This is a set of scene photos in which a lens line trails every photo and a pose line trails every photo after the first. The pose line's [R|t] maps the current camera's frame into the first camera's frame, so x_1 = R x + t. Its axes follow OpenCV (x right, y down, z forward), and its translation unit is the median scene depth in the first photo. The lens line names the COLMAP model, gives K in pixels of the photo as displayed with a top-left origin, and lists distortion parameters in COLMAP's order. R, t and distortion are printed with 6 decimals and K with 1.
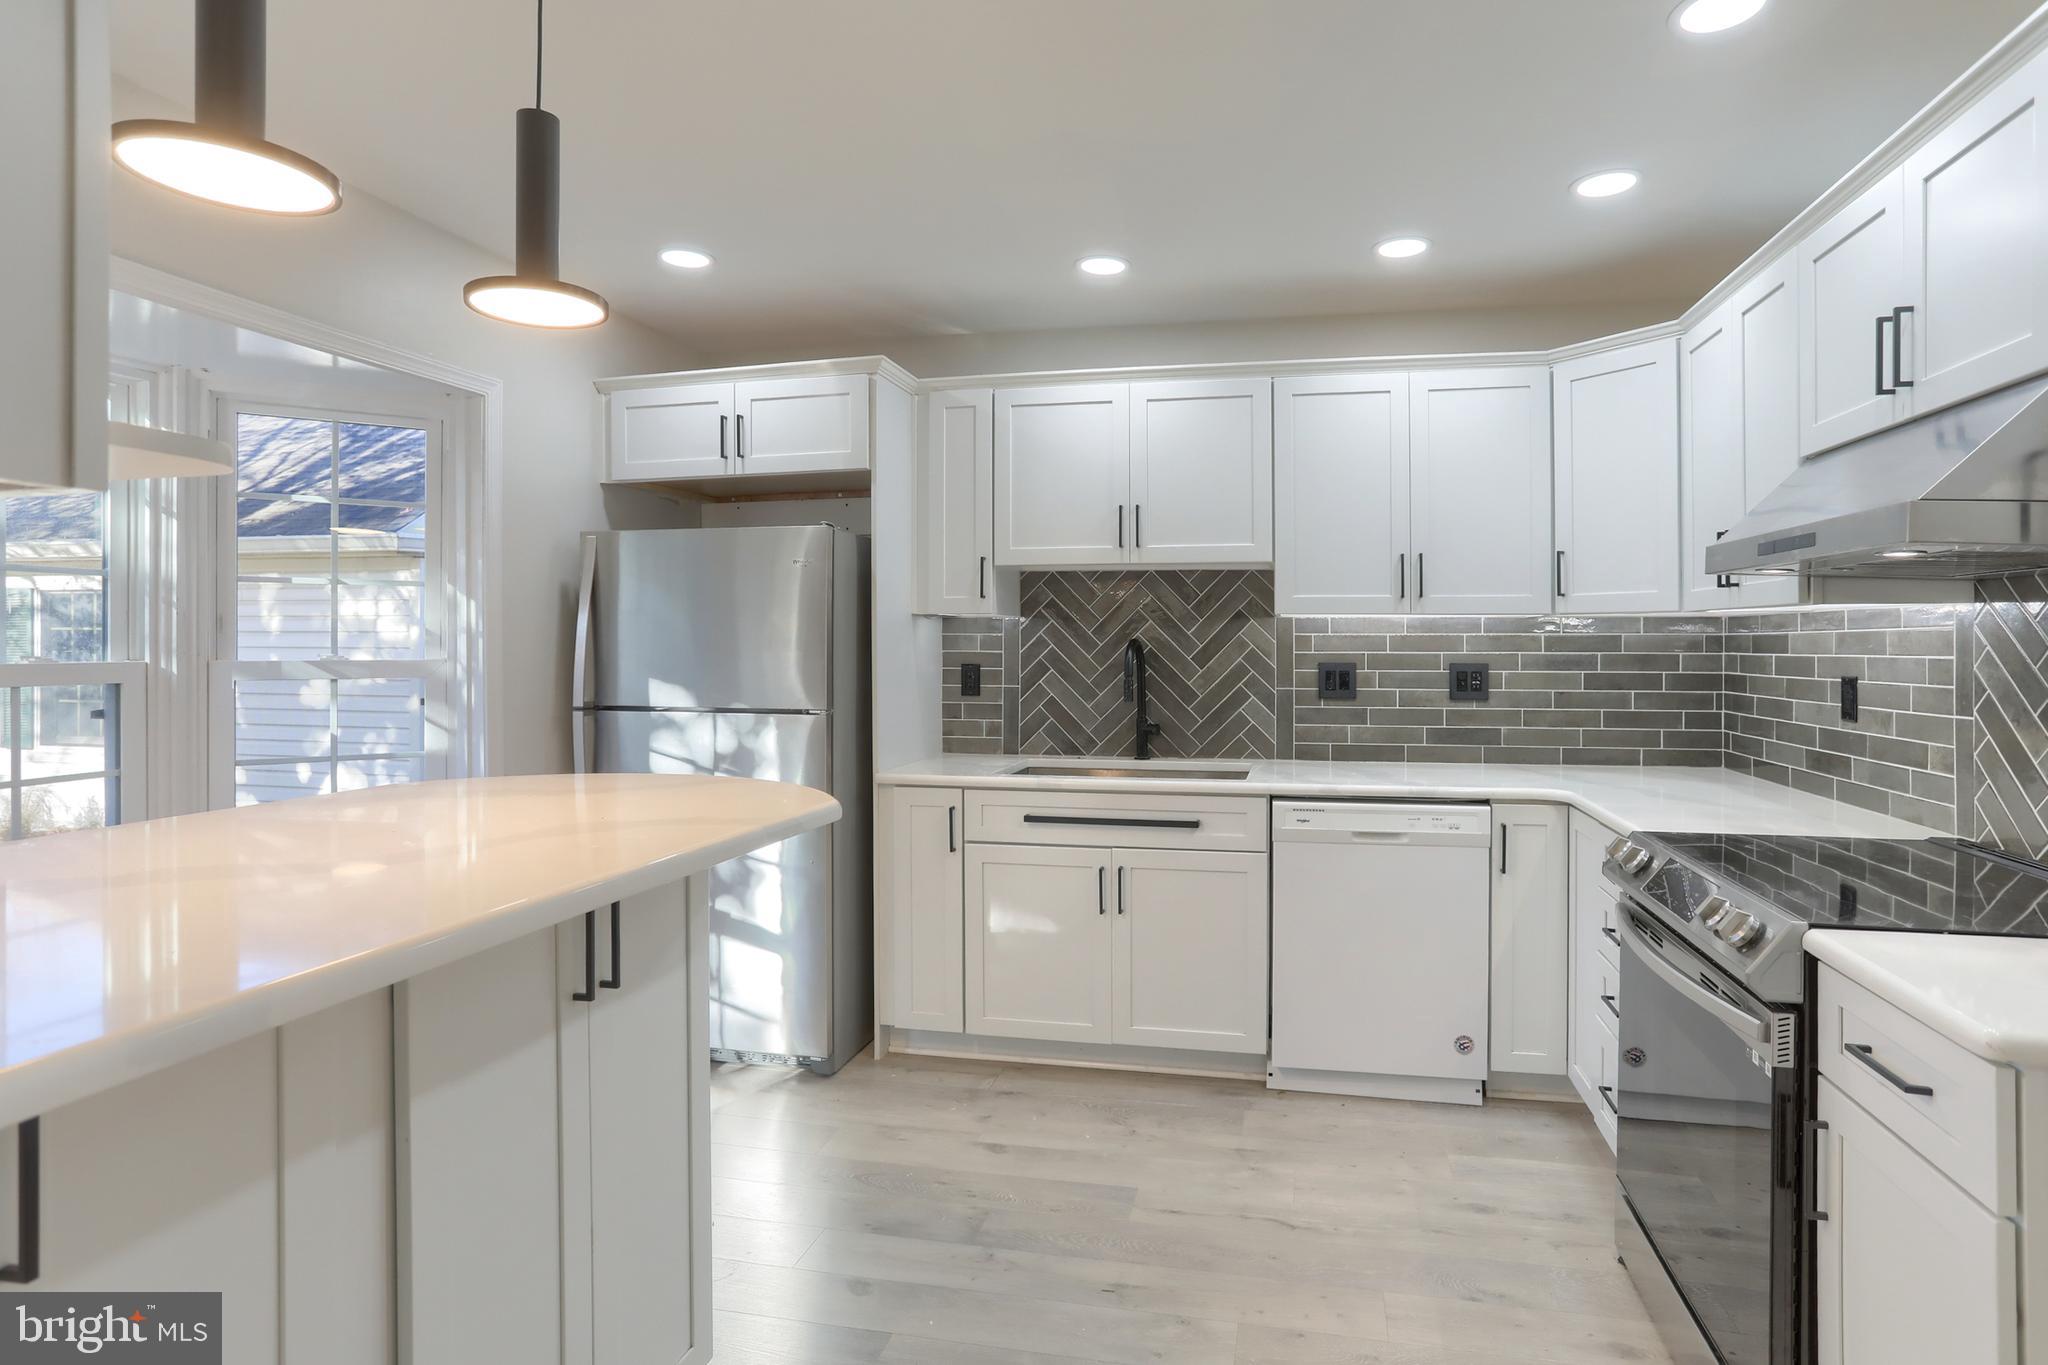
lens RADIAL K [[1035.1, 0, 1097.2], [0, 1035.1, 638.7], [0, 0, 1]] dist [-0.056490, 0.000976]
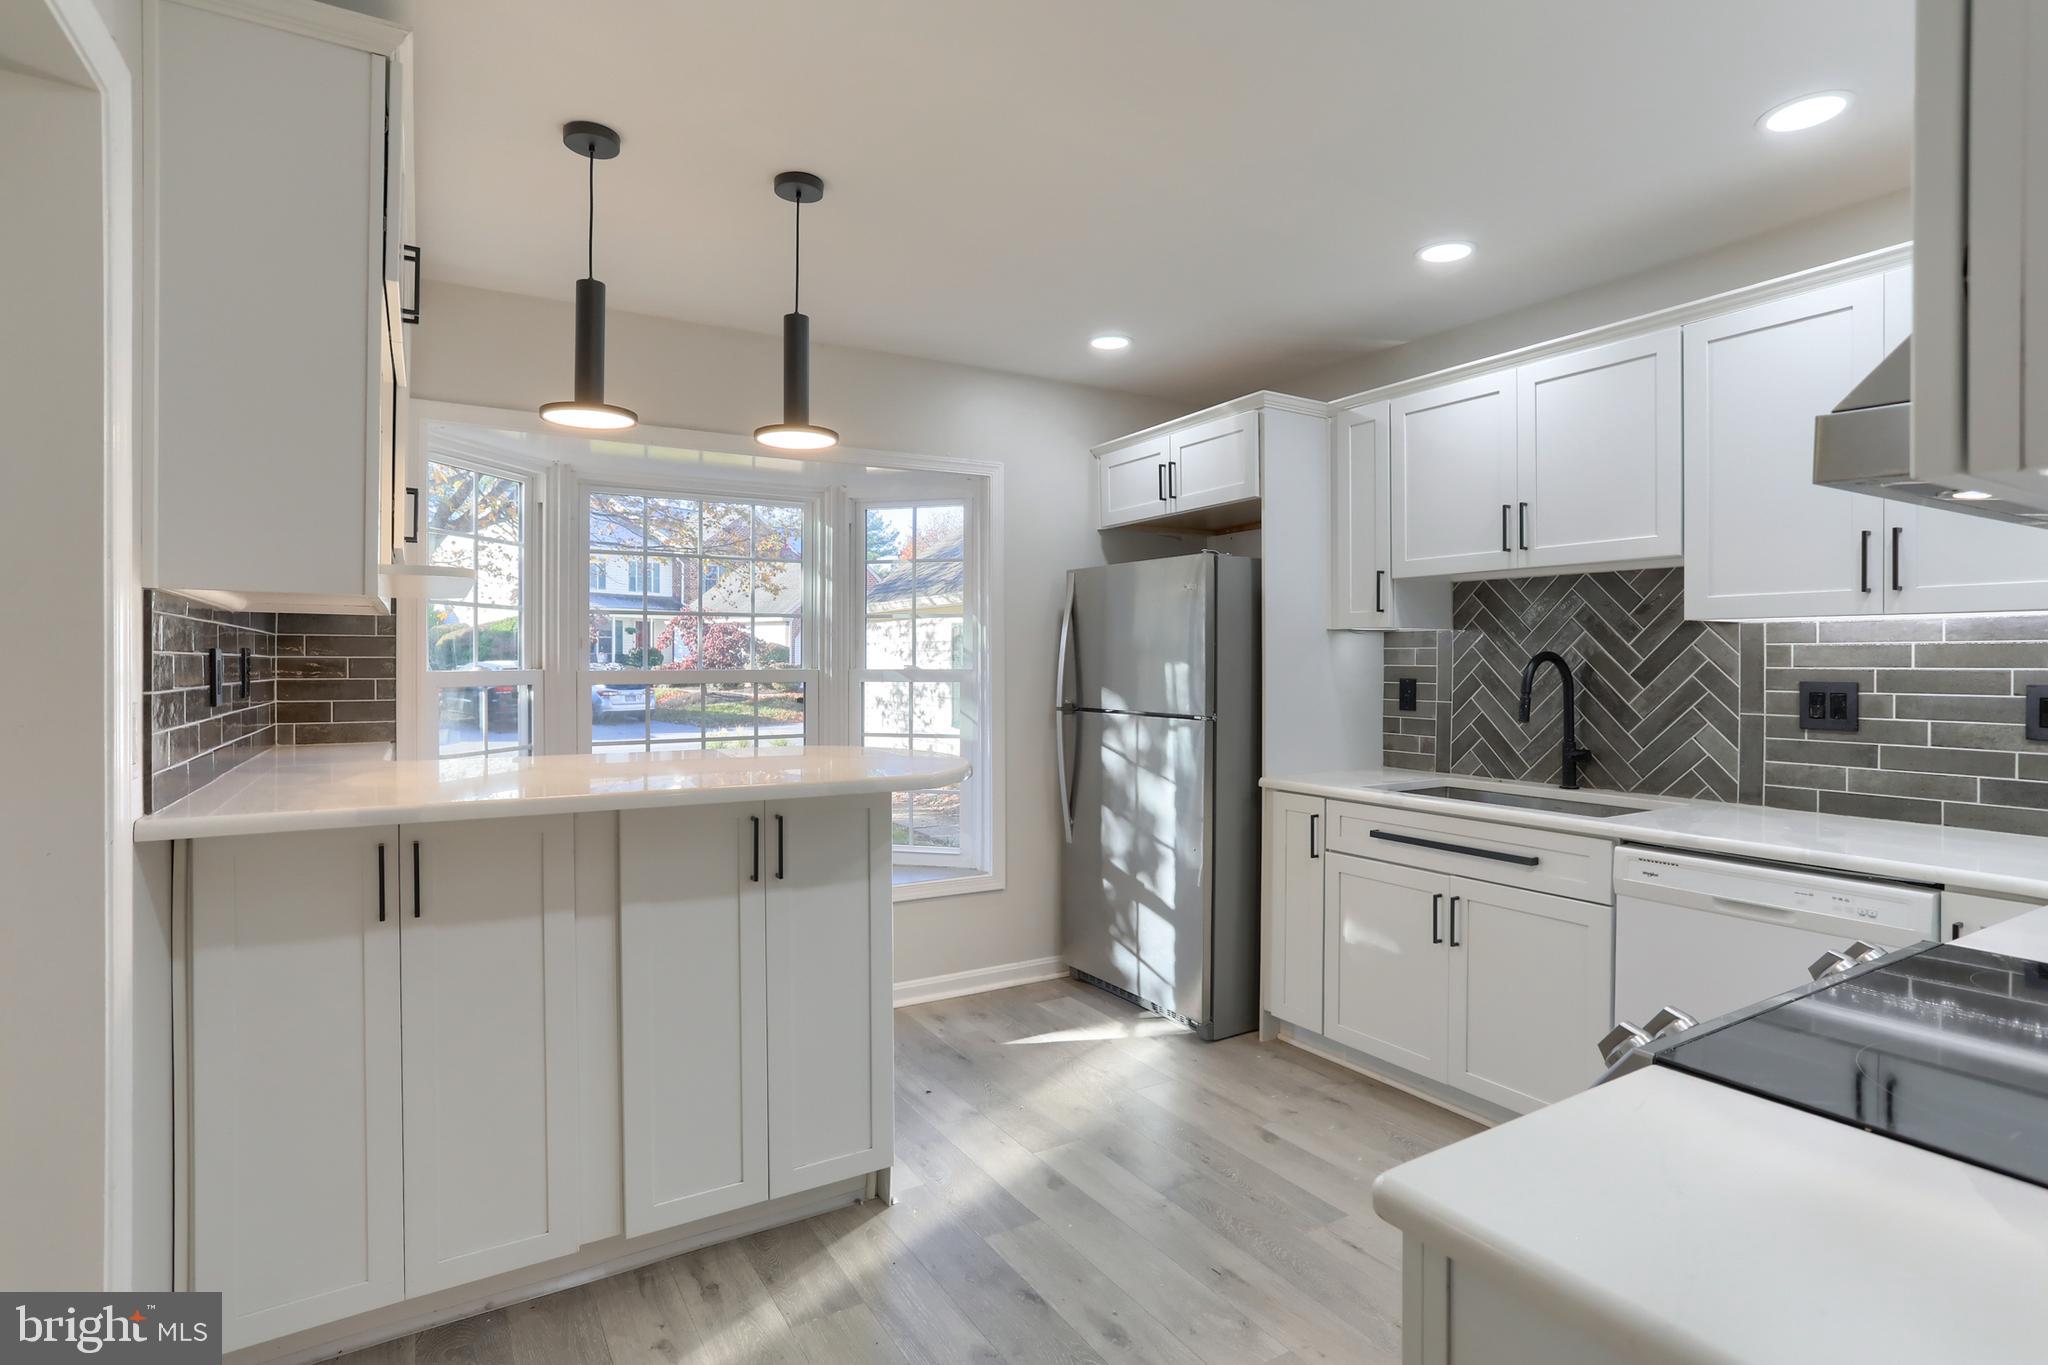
lens RADIAL K [[1024.6, 0, 1044.3], [0, 1024.6, 662.1], [0, 0, 1]] dist [-0.075923, 0.049538]
pose [[0.680080, 0.000172, -0.733138, 0.400770], [0.004971, 0.999976, 0.004846, 0.002837], [0.733121, -0.006940, 0.680062, 0.100876]]
